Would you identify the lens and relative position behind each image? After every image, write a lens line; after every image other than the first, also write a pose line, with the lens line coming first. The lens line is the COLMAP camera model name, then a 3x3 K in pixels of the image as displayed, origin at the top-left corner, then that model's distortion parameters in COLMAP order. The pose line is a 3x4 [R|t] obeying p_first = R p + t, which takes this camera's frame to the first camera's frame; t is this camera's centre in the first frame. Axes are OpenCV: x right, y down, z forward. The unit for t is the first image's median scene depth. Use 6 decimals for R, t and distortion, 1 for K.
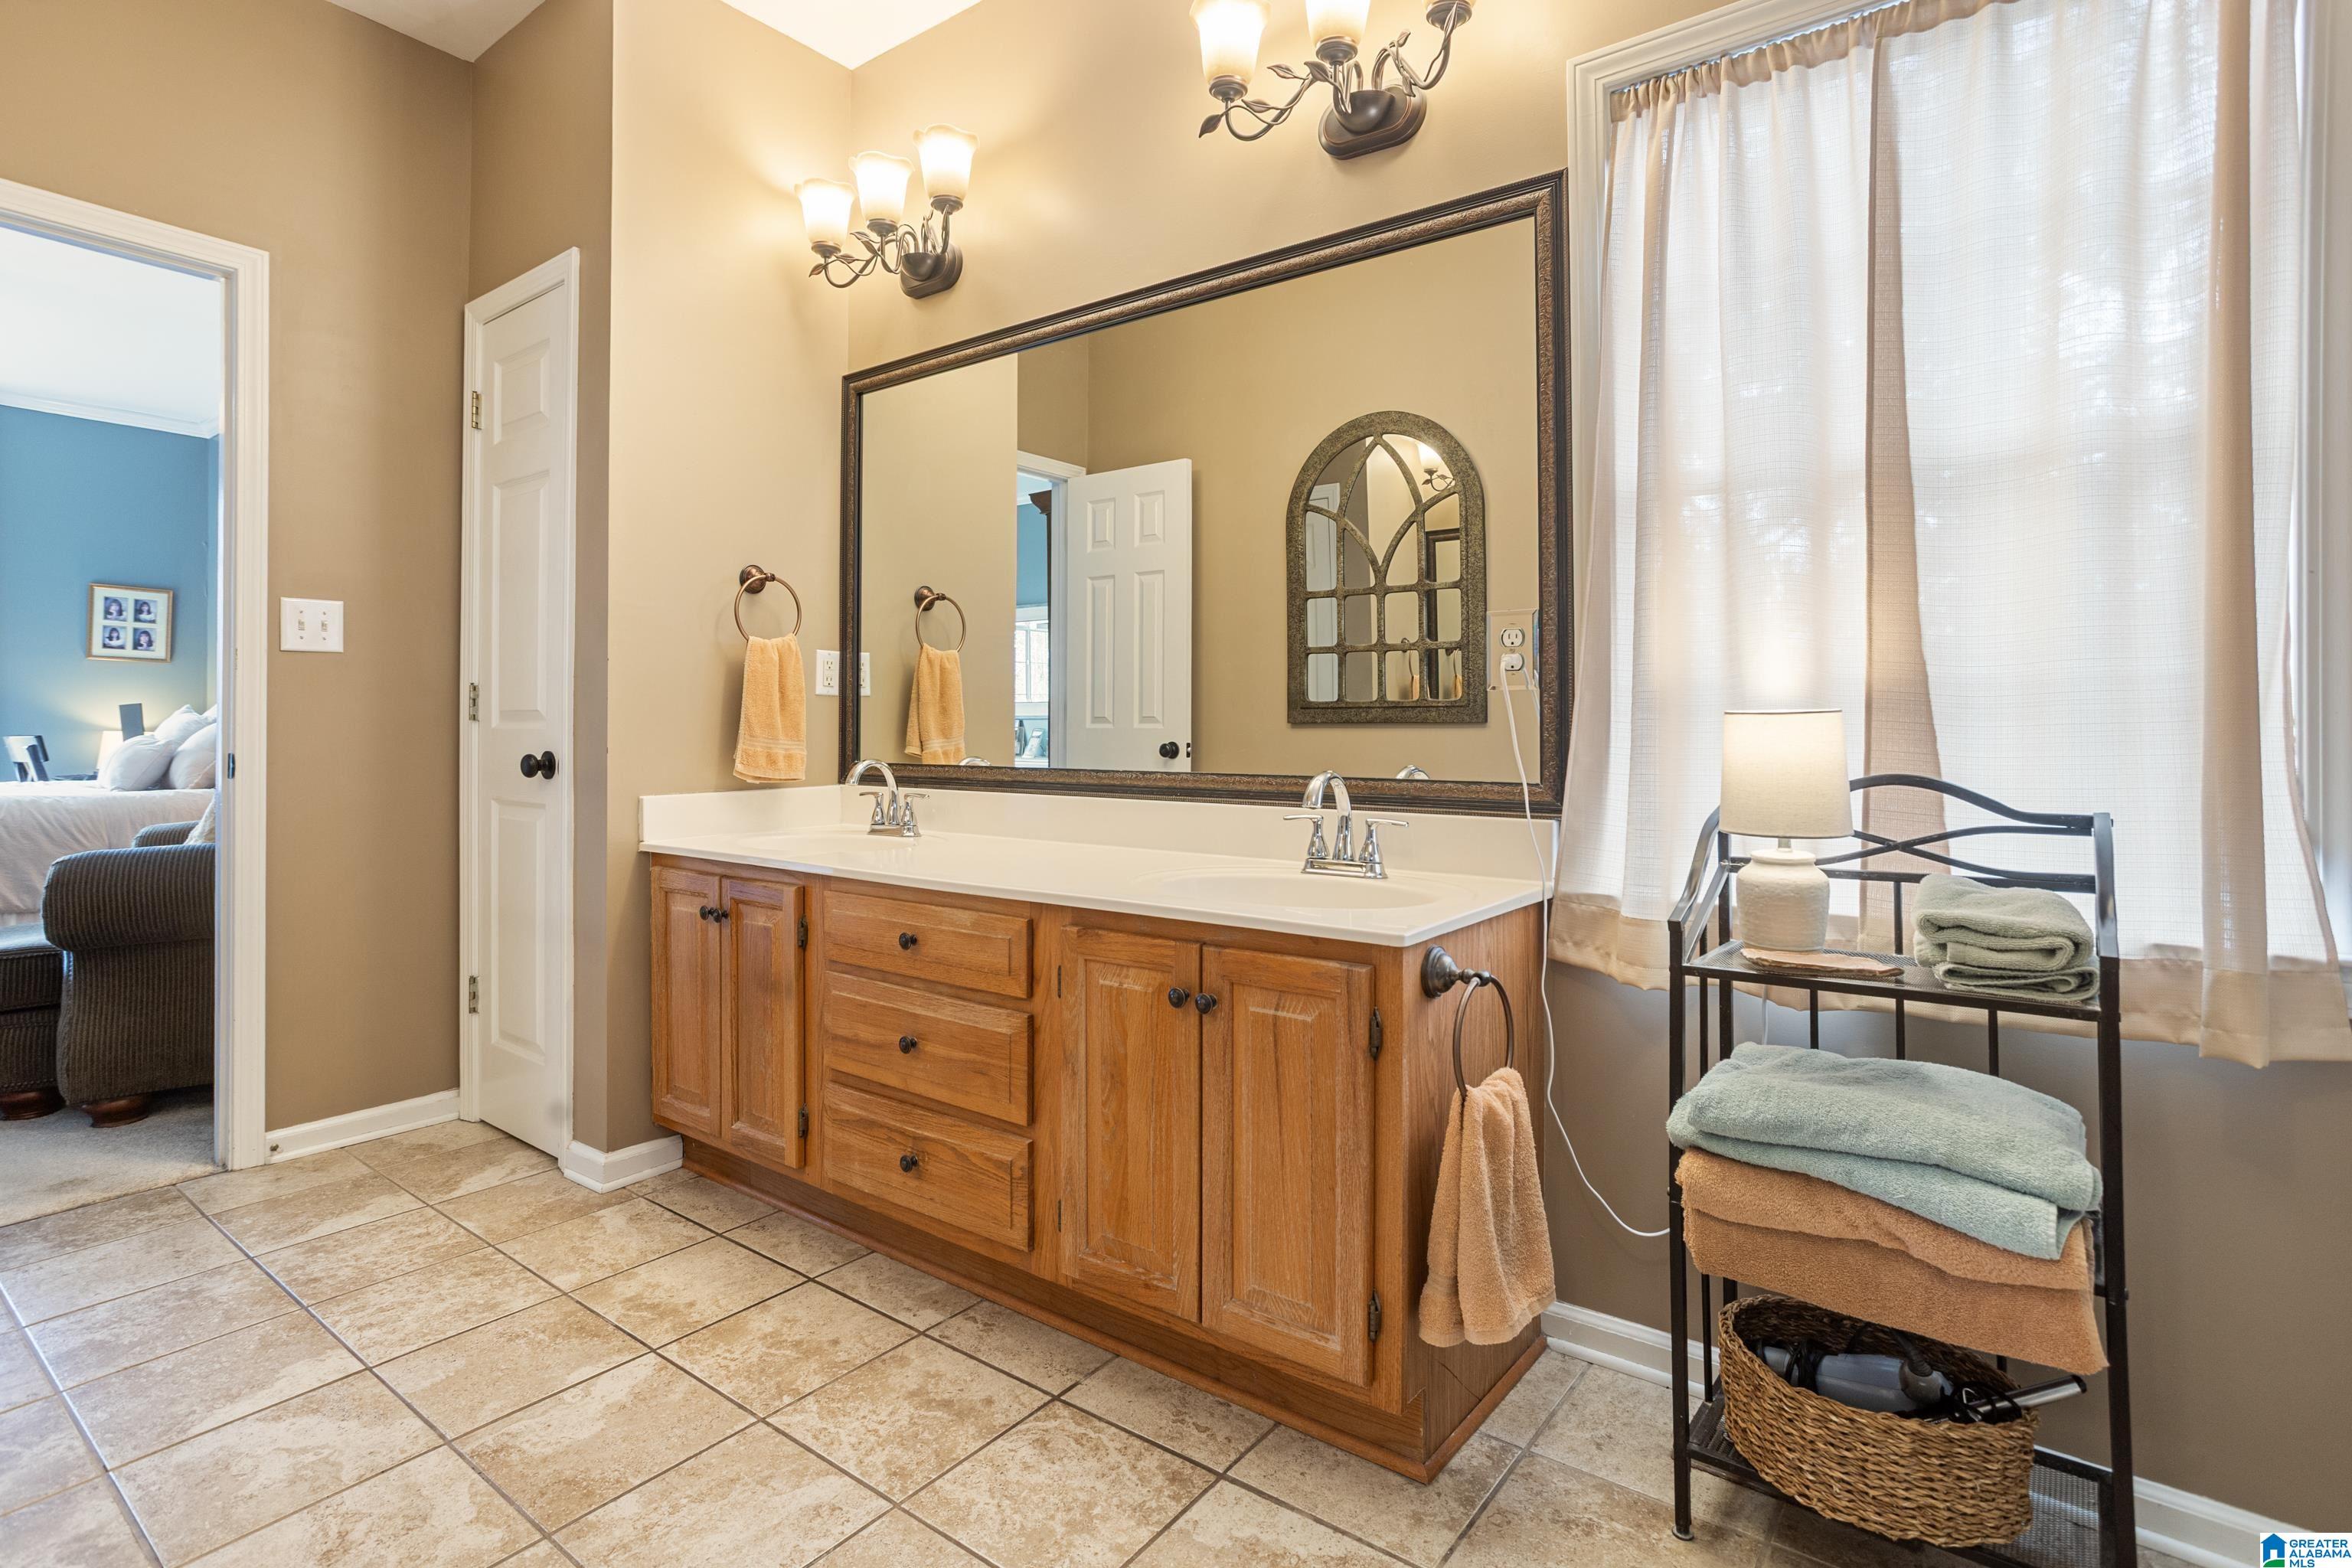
lens RADIAL K [[1169.1, 0, 1170.4], [0, 1169.1, 731.8], [0, 0, 1]] dist [-0.002217, 0.000961]
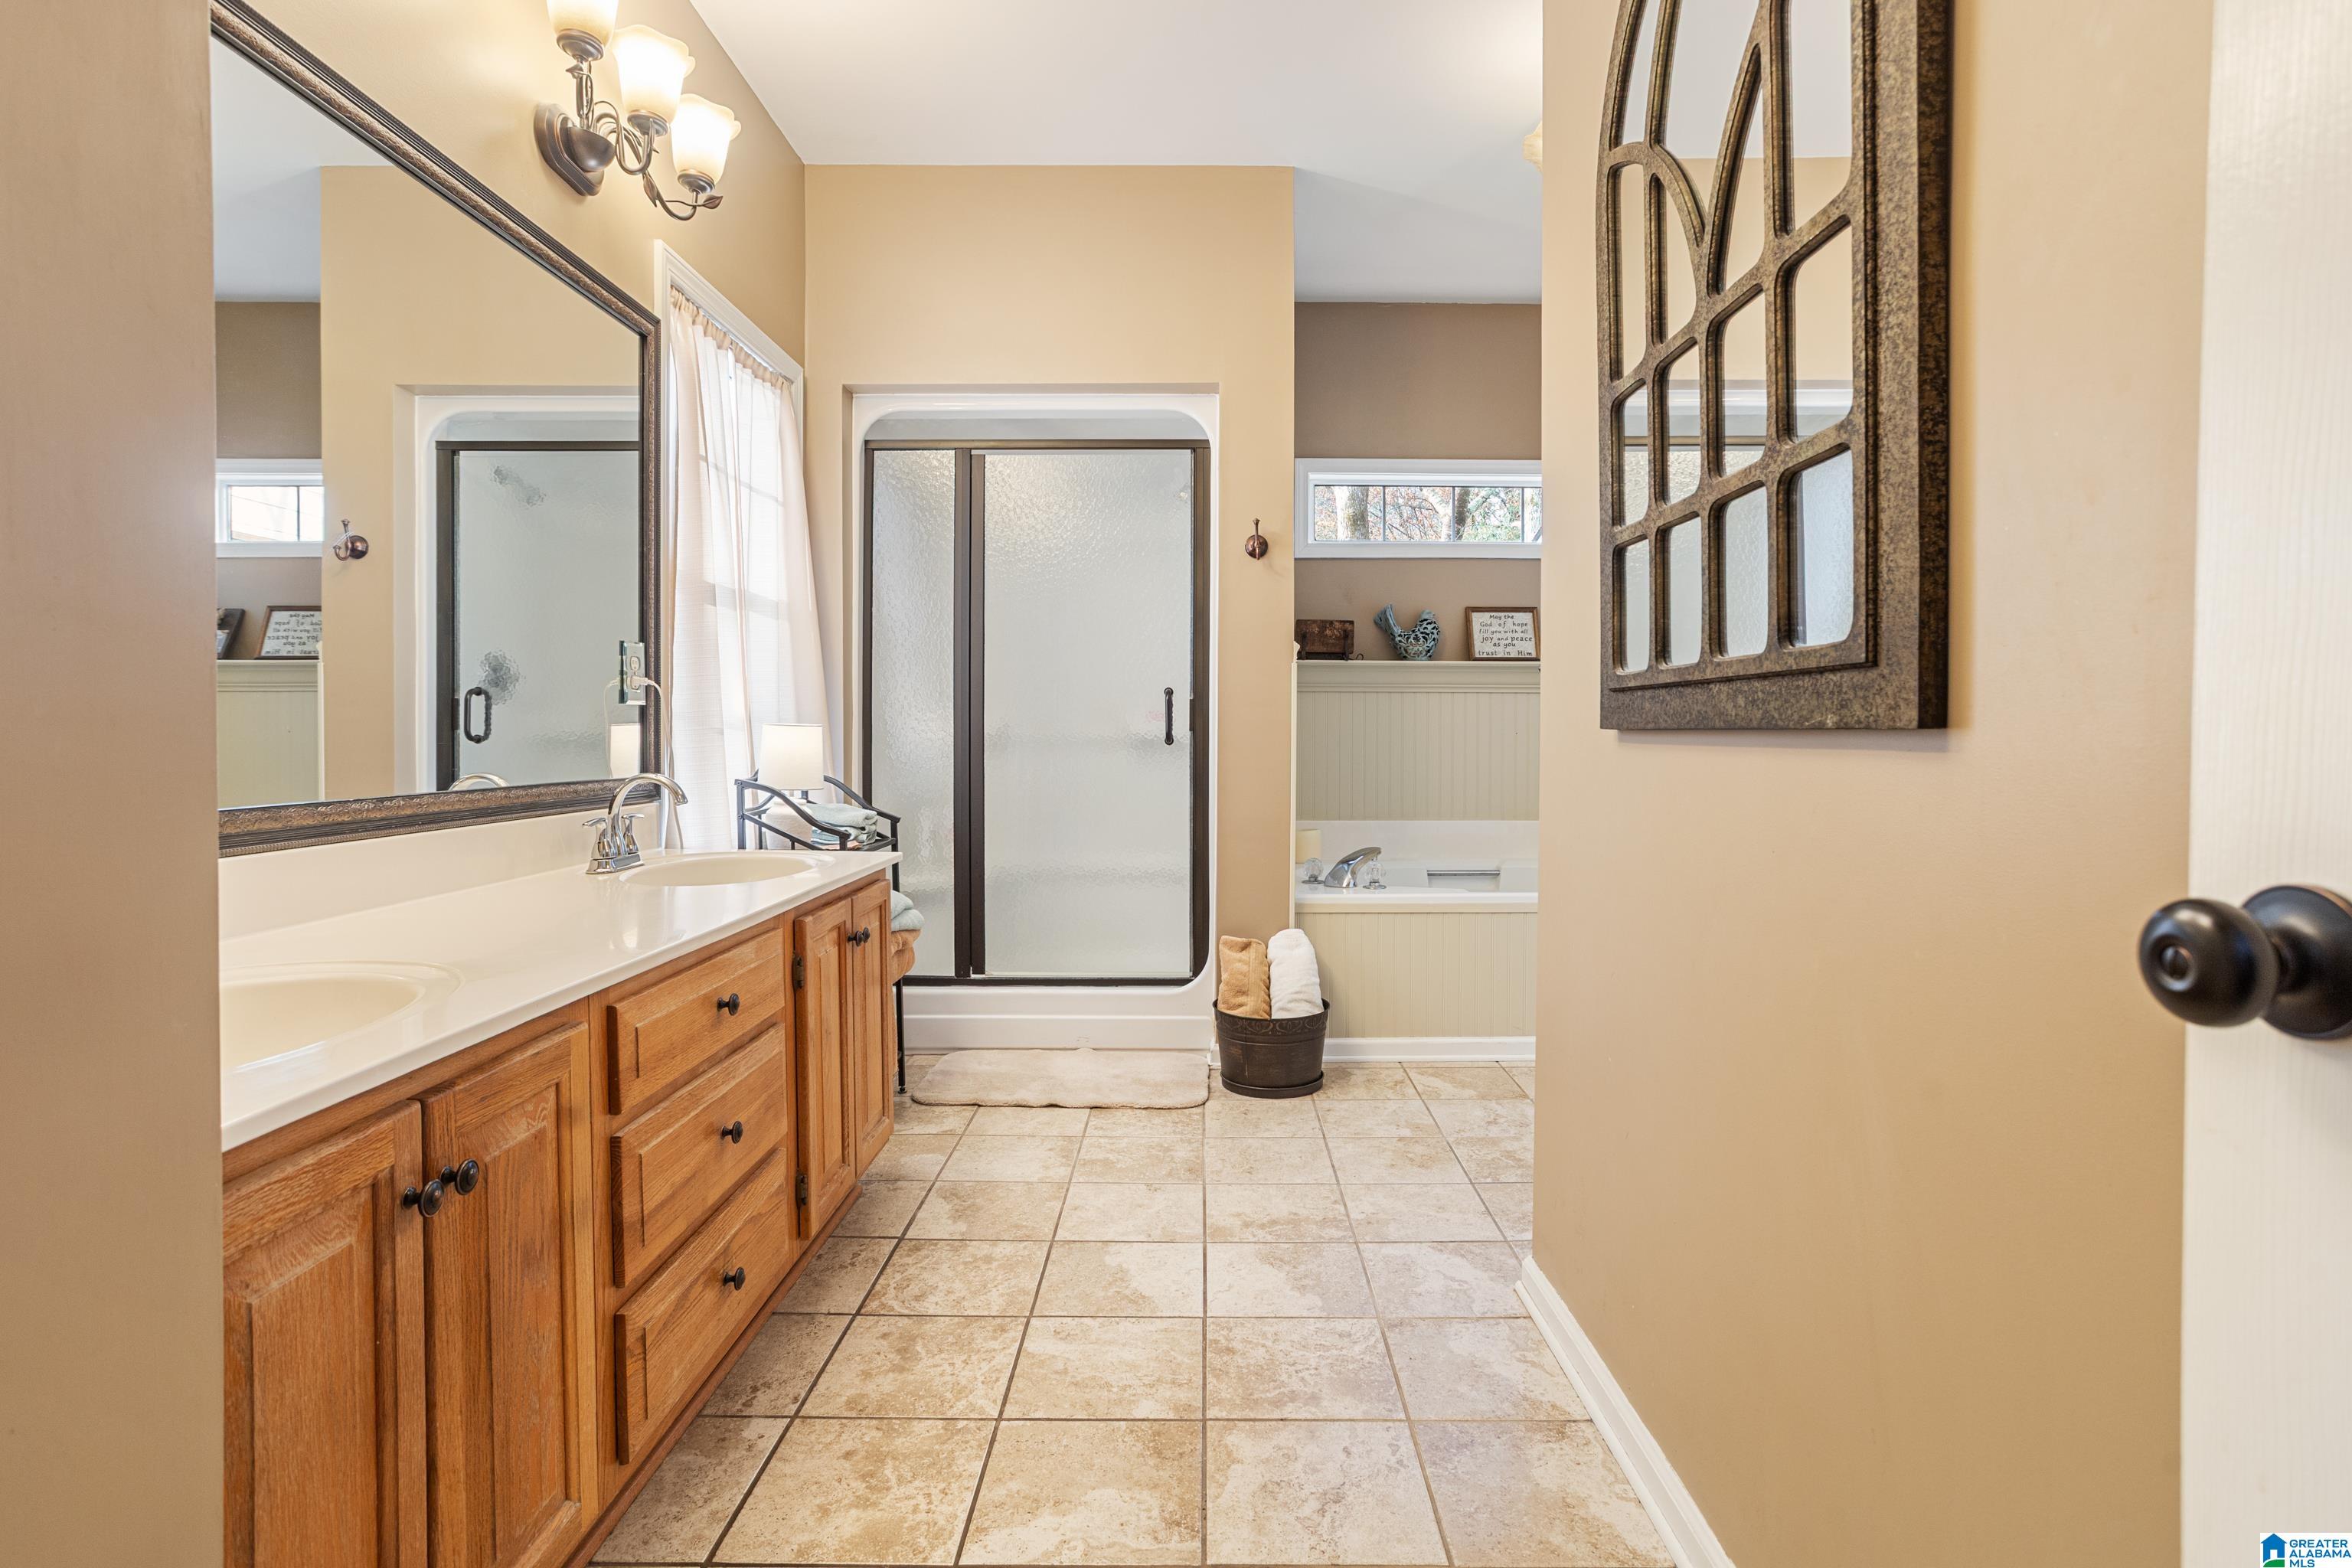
lens RADIAL K [[1169.1, 0, 1170.4], [0, 1169.1, 731.8], [0, 0, 1]] dist [-0.002217, 0.000961]
pose [[-0.590112, -0.002994, 0.807316, -1.254088], [-0.004817, 0.999988, 0.000188, -0.012939], [-0.807307, -0.003778, -0.590120, 1.475116]]
